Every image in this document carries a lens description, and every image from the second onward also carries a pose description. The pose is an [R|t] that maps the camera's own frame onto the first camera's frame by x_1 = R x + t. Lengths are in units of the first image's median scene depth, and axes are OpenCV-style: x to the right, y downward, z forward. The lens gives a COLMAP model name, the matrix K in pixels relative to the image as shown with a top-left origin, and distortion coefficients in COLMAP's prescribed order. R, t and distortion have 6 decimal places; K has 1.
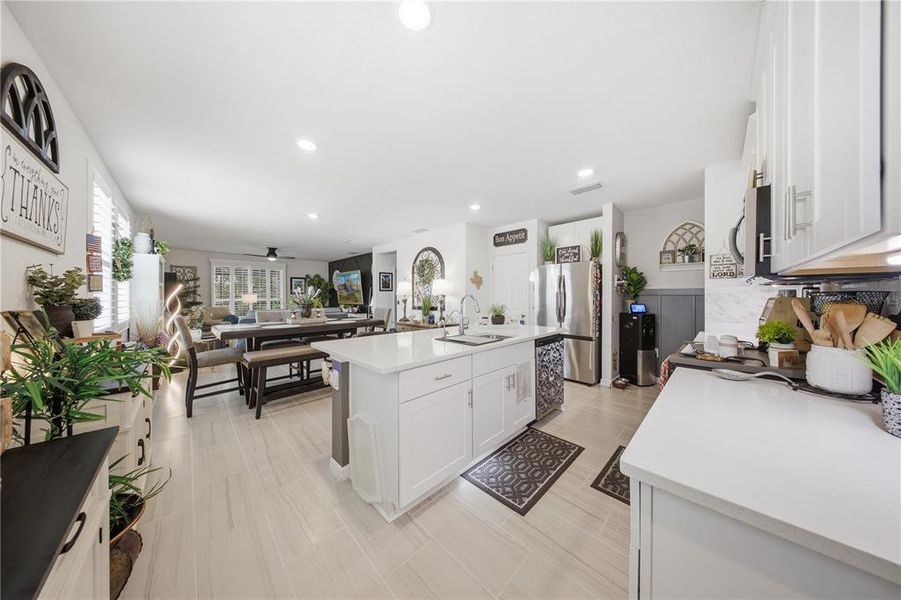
lens RADIAL K [[276.1, 0, 458.6], [0, 276.1, 299.9], [0, 0, 1]] dist [0.001452, -0.000292]
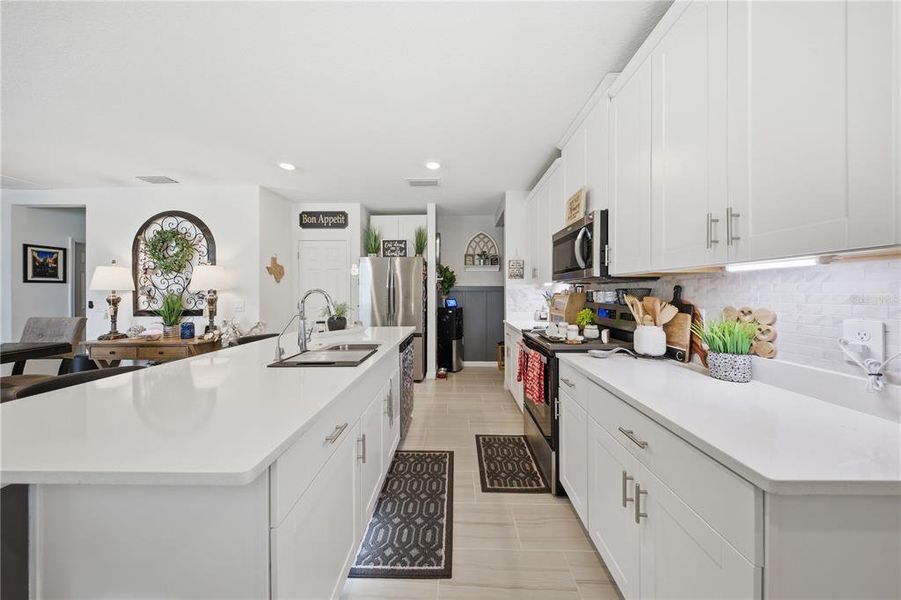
lens RADIAL K [[276.1, 0, 450.1], [0, 276.1, 293.7], [0, 0, 1]] dist [0.001452, -0.000292]
pose [[0.714109, -0.005208, 0.700015, -0.133041], [0.011198, 0.999929, -0.003983, -0.002781], [-0.699945, 0.010683, 0.714117, 0.195829]]
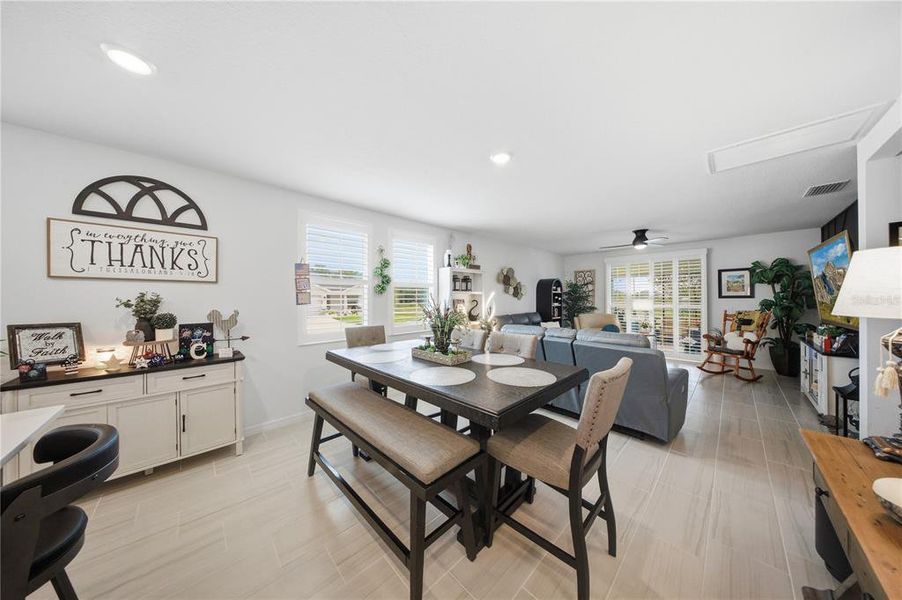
lens RADIAL K [[276.4, 0, 446.2], [0, 276.4, 300.3], [0, 0, 1]] dist [0.001452, -0.000292]
pose [[-0.029068, 0.009532, -0.999532, 0.007150], [-0.008398, 0.999917, 0.009780, -0.039301], [0.999542, 0.008679, -0.028985, 0.956325]]
